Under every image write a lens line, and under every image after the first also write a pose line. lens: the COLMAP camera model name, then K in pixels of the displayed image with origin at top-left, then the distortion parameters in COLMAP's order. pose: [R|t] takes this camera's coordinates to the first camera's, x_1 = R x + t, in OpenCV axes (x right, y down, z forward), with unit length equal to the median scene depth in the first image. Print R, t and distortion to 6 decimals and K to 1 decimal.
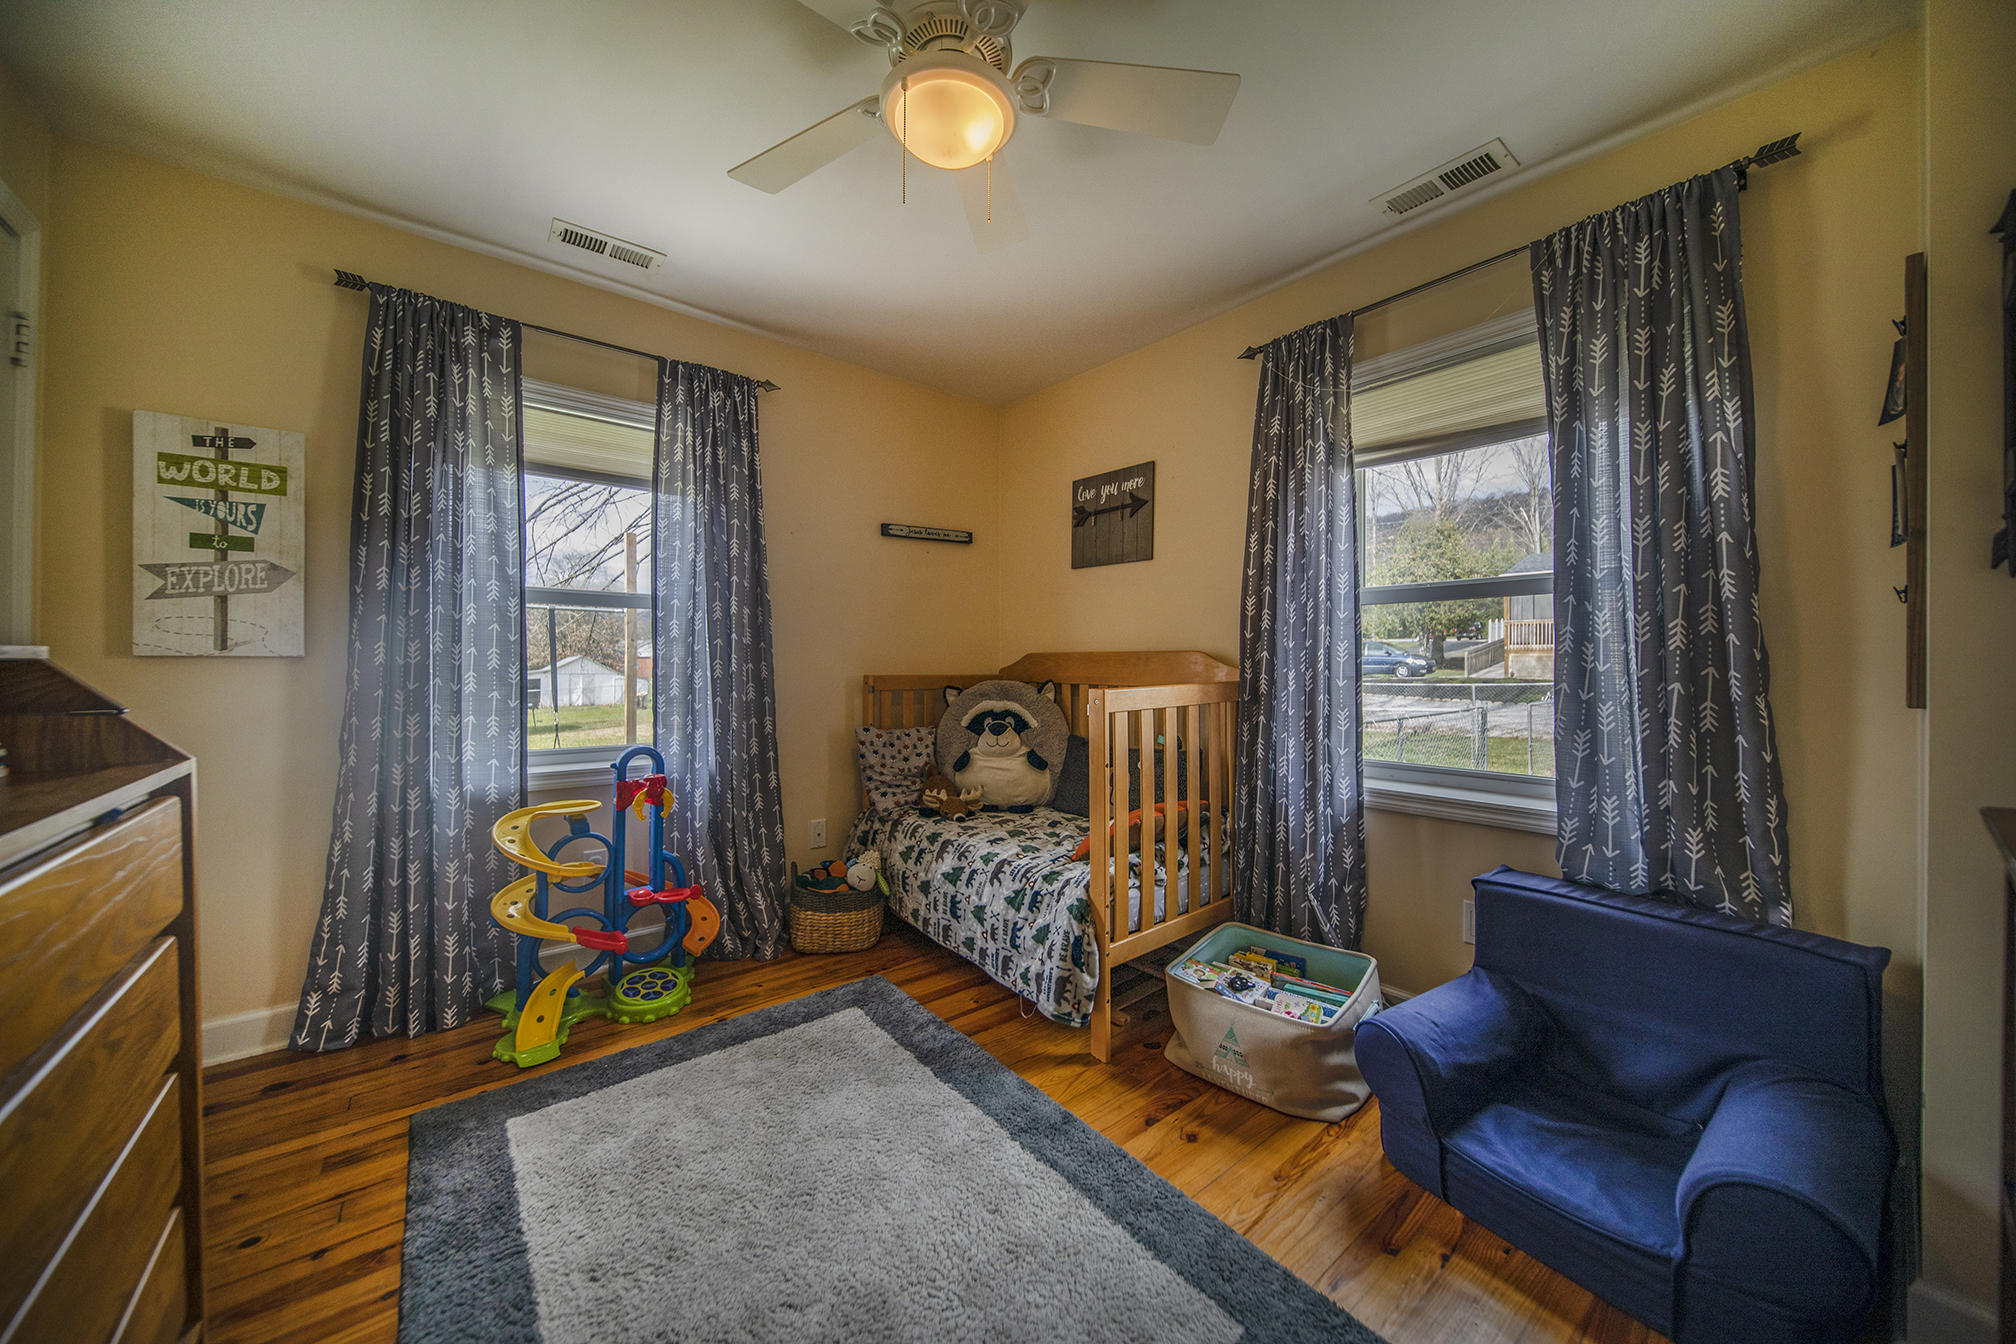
lens RADIAL K [[703.9, 0, 1005.6], [0, 703.9, 667.9], [0, 0, 1]] dist [-0.003047, -0.000497]
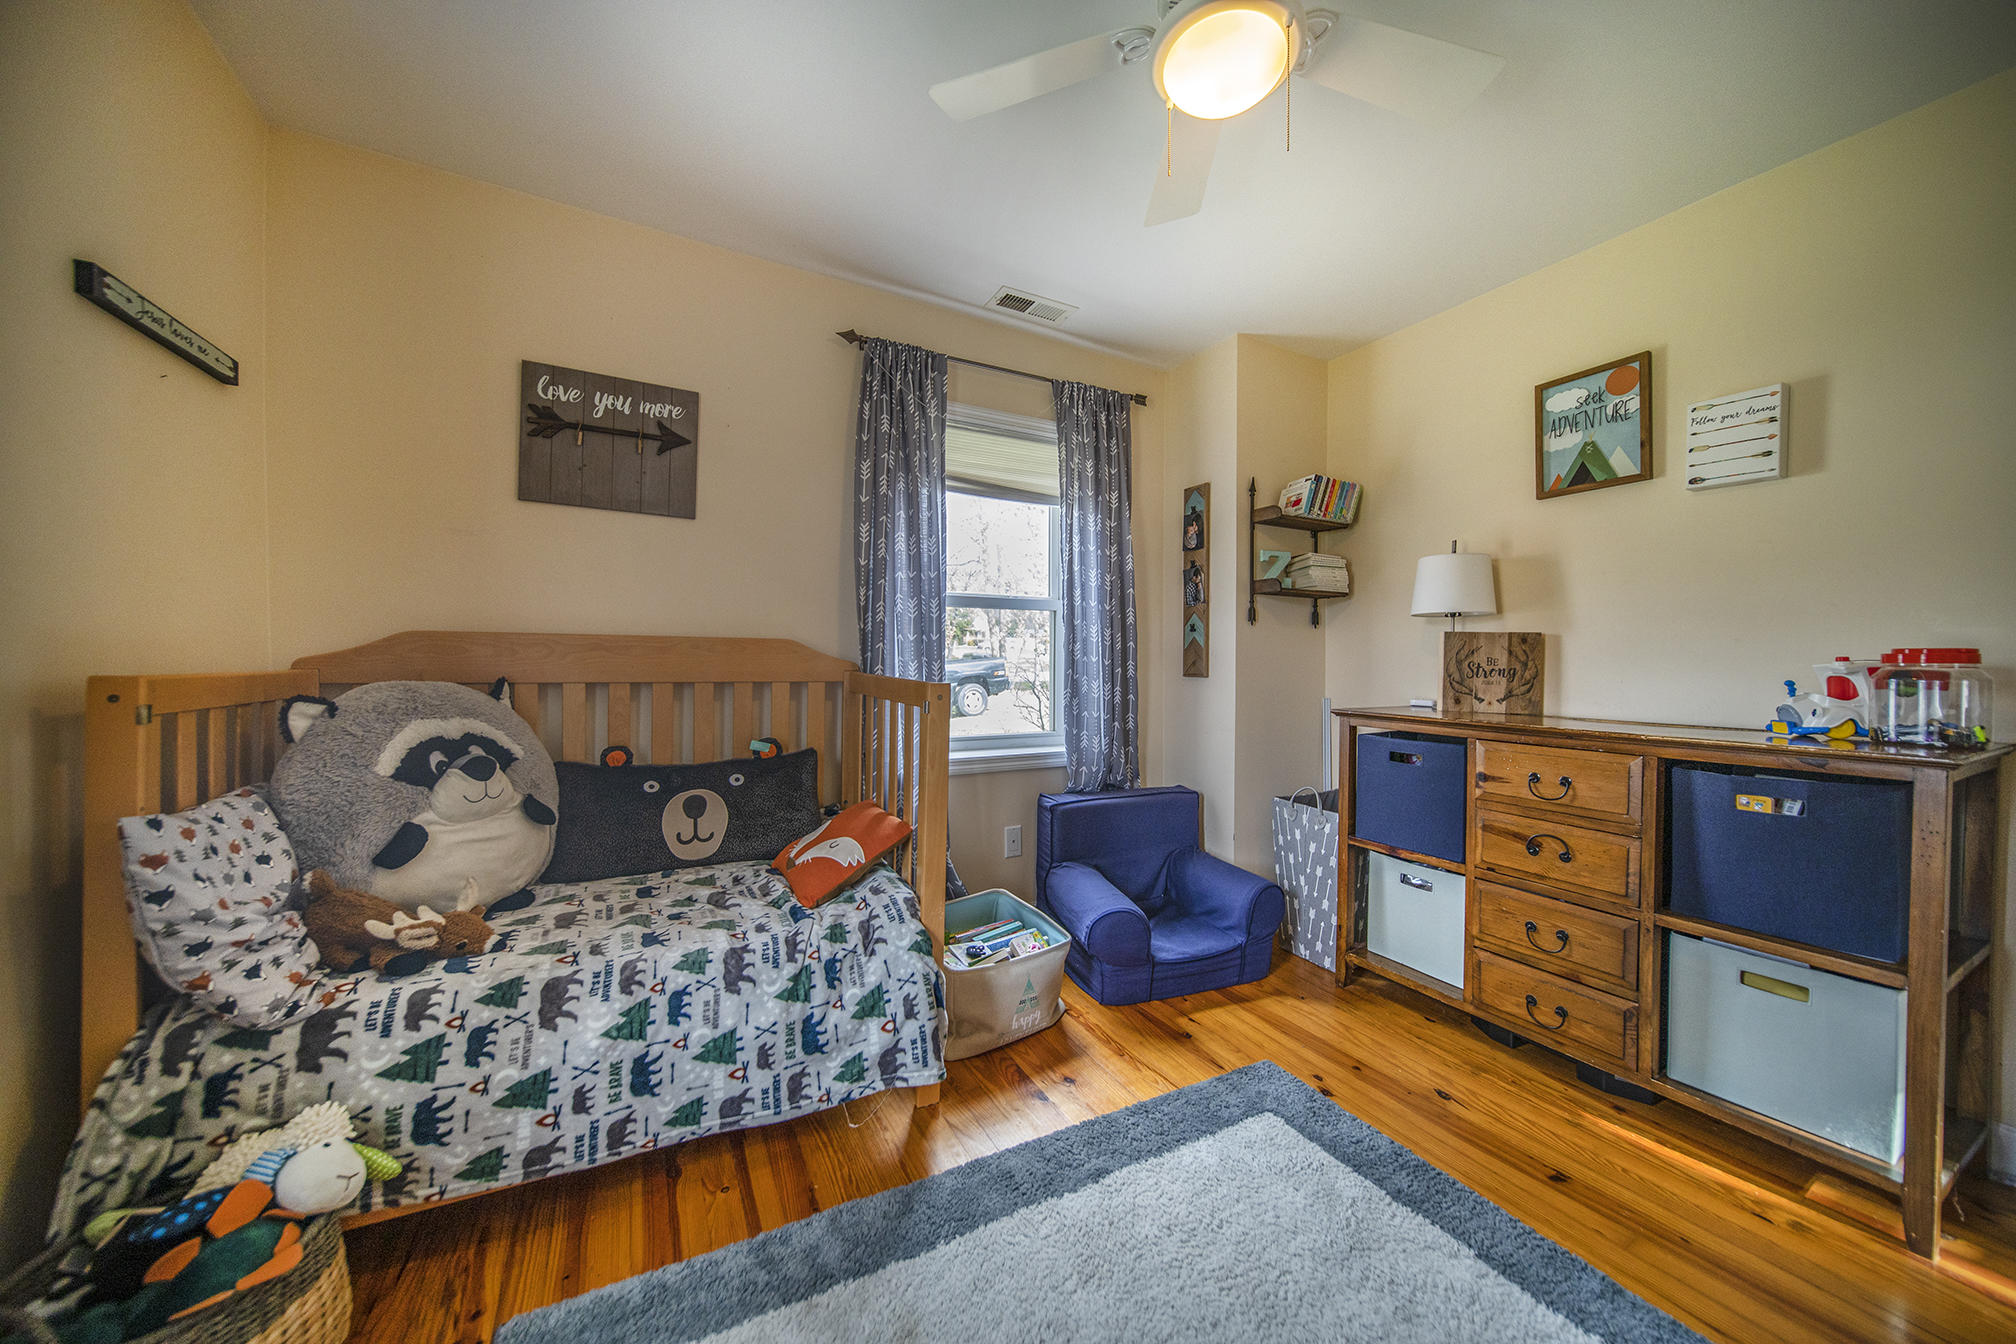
lens RADIAL K [[703.9, 0, 1005.6], [0, 703.9, 667.9], [0, 0, 1]] dist [-0.003047, -0.000497]
pose [[0.193139, -0.008816, 0.981132, -0.541201], [-0.001908, 0.999954, 0.009361, 0.002468], [-0.981170, -0.003680, 0.193113, 0.567385]]
